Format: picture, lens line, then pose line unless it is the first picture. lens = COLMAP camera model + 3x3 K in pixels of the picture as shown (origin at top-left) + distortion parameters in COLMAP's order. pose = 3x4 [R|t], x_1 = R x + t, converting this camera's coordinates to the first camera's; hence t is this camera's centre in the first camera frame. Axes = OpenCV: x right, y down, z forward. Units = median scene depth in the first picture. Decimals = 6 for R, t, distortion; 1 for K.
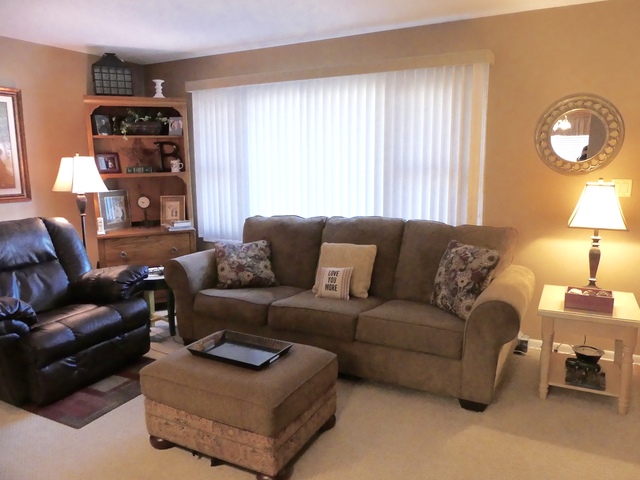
lens RADIAL K [[485.3, 0, 320.0], [0, 485.3, 240.0], [0, 0, 1]] dist [0.005934, 0.005956]
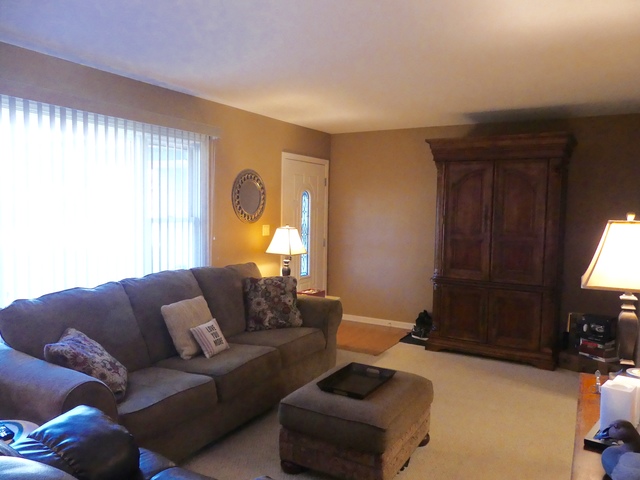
lens RADIAL K [[485.3, 0, 320.0], [0, 485.3, 240.0], [0, 0, 1]] dist [0.005934, 0.005956]
pose [[0.049339, -0.063296, 0.996774, -0.905745], [0.141123, 0.988419, 0.055780, -0.126548], [-0.988762, 0.137916, 0.057700, 0.712958]]
